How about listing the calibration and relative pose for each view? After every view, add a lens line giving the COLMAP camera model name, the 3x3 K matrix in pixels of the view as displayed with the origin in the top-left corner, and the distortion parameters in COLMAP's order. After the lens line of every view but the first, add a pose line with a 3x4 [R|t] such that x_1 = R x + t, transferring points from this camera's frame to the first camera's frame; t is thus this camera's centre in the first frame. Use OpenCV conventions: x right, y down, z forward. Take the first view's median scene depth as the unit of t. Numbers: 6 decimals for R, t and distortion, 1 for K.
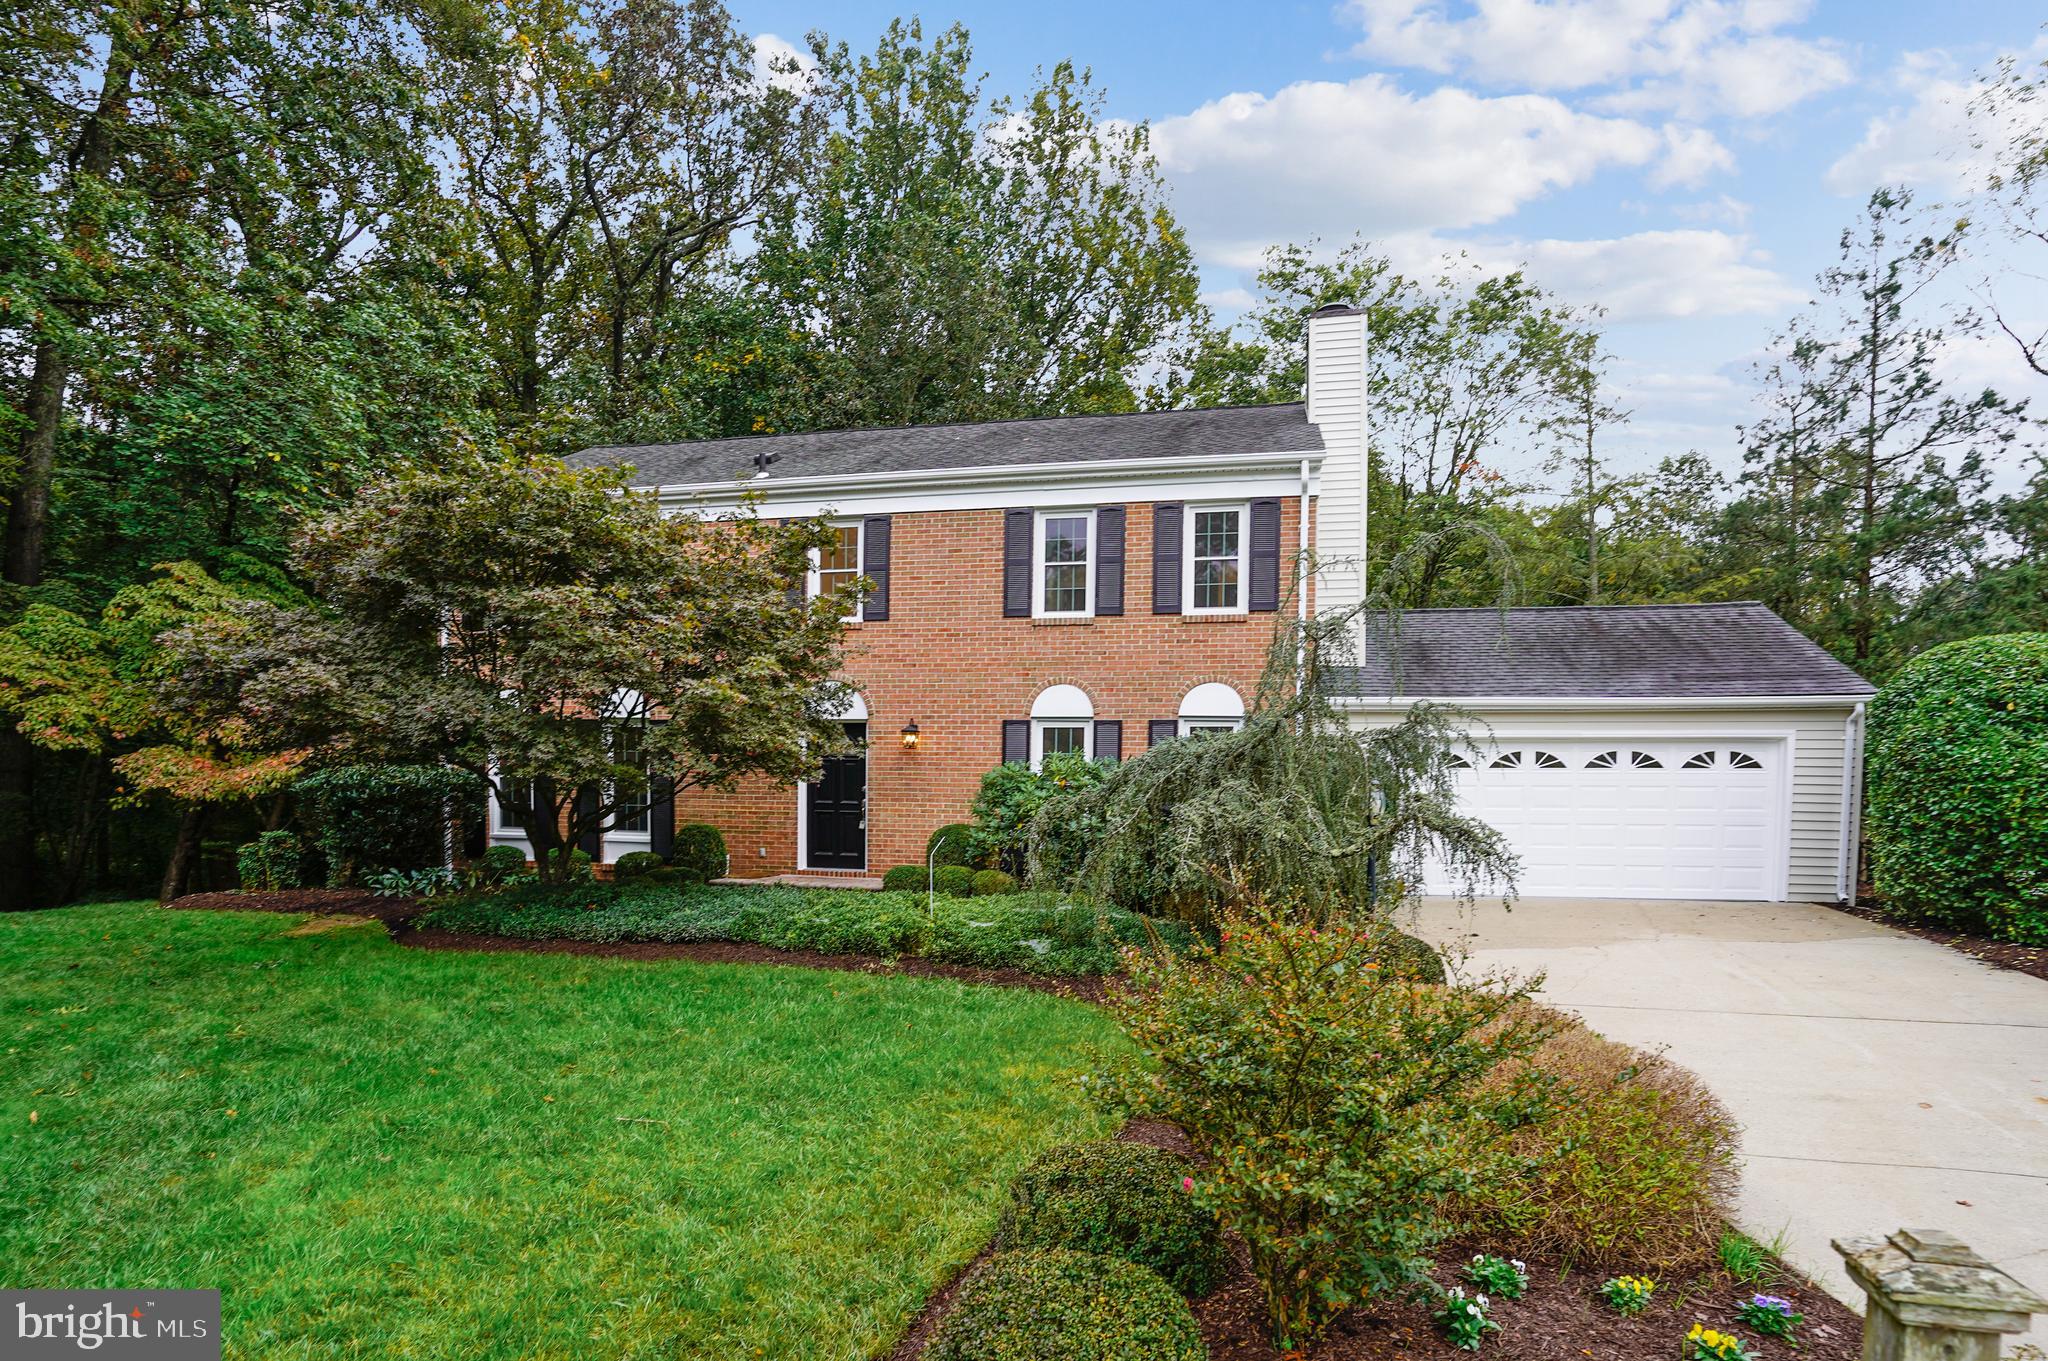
lens RADIAL K [[1039.7, 0, 1023.1], [0, 1039.7, 824.6], [0, 0, 1]] dist [0.004497, -0.025890]
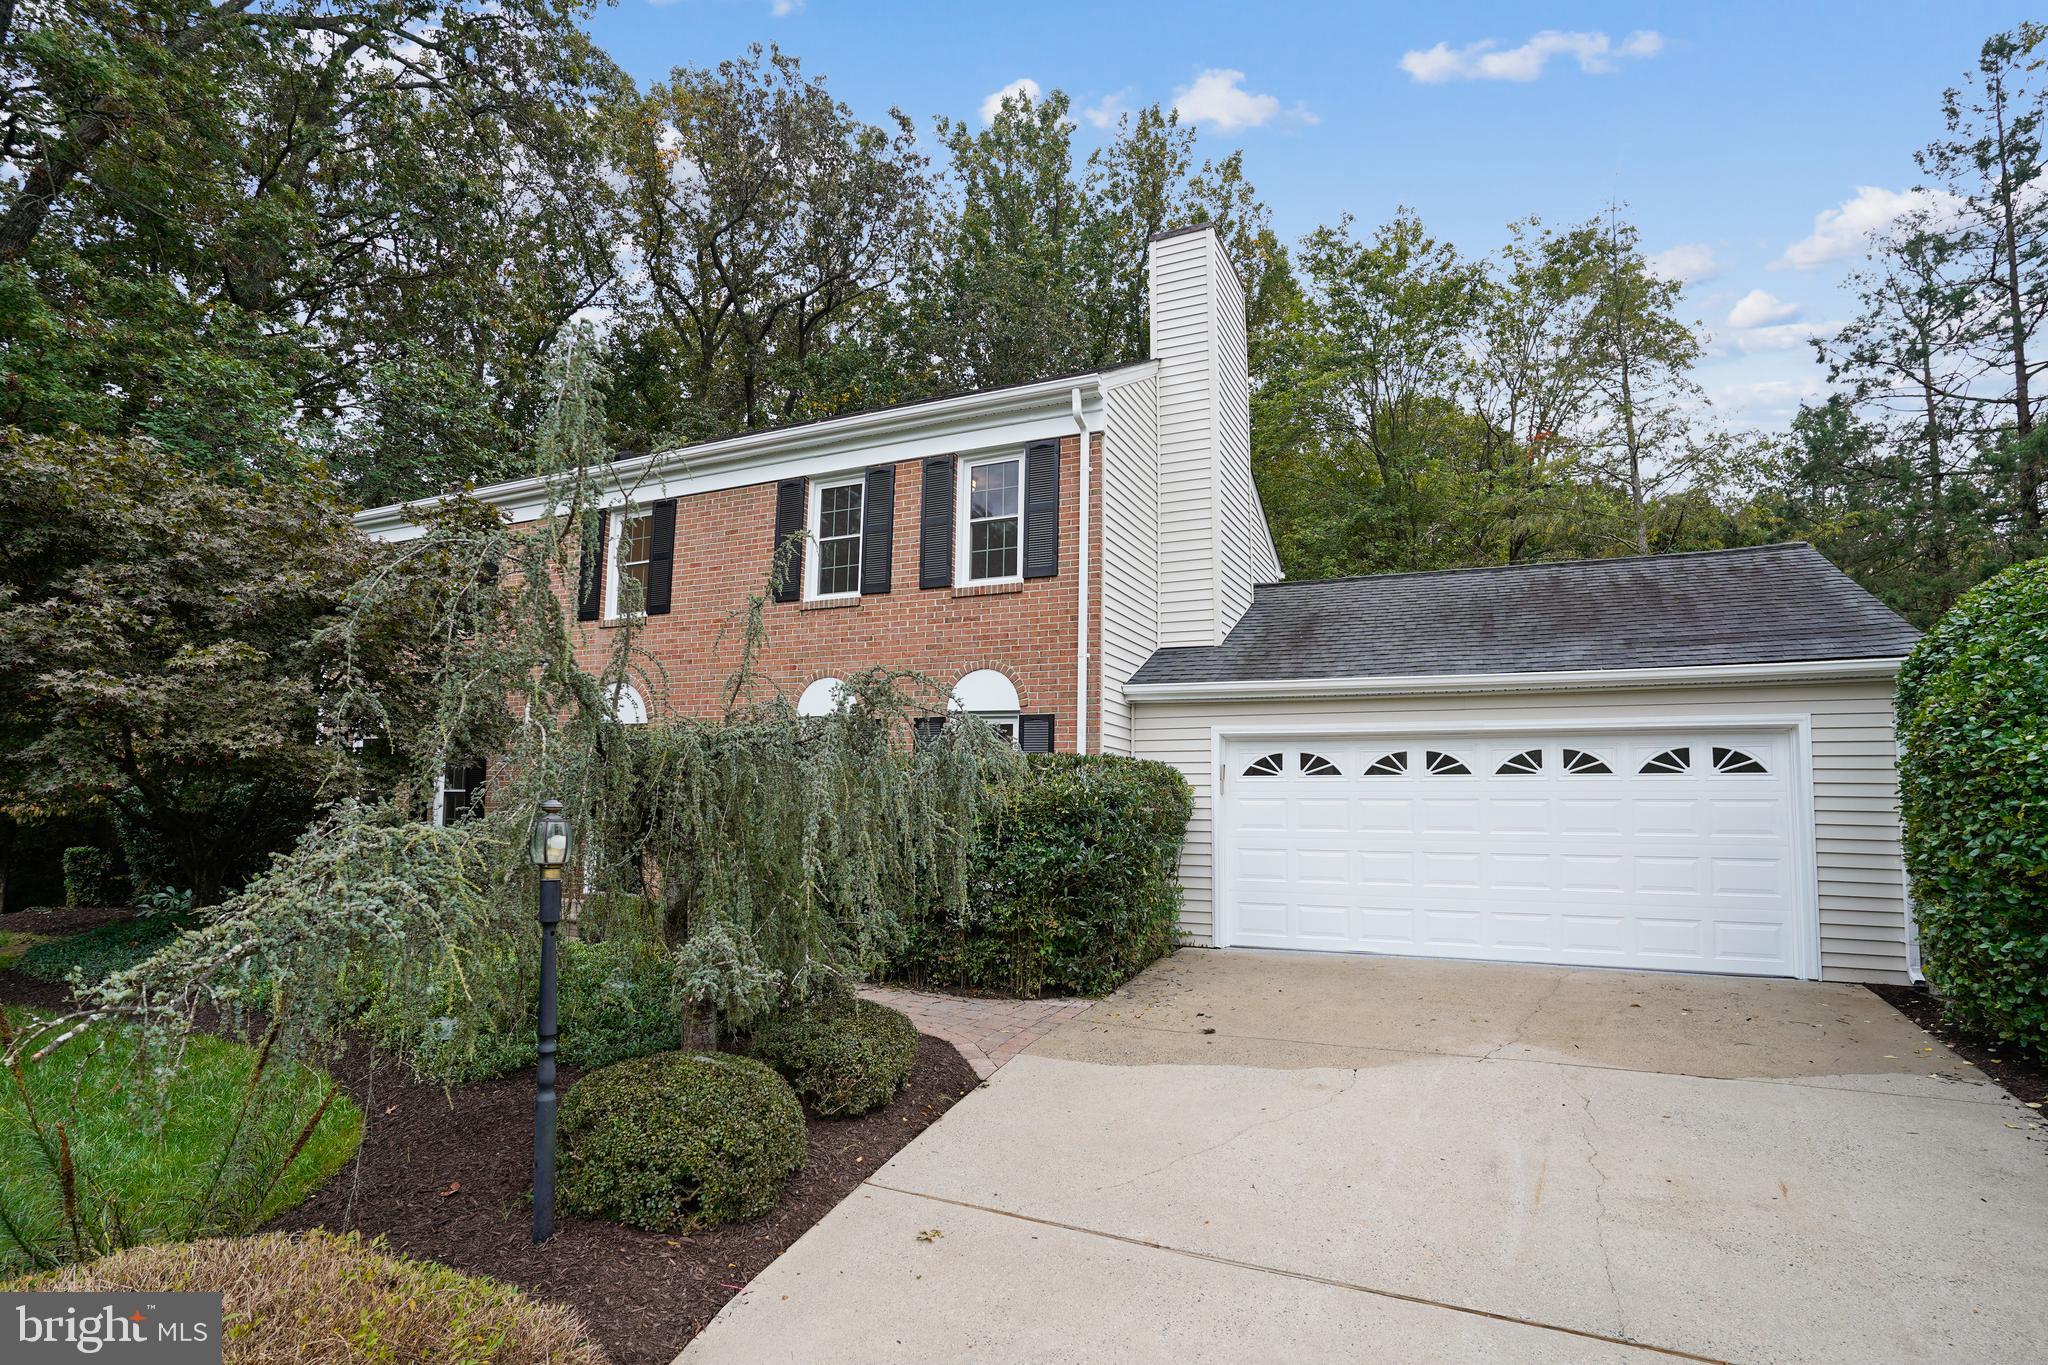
lens RADIAL K [[987.4, 0, 1024.0], [0, 987.4, 682.5], [0, 0, 1]] dist [-0.018645, 0.000320]
pose [[0.978533, -0.025584, -0.204498, 0.368449], [-0.004436, 0.989420, -0.145009, -0.017791], [0.206045, 0.142804, 0.968066, 0.279486]]
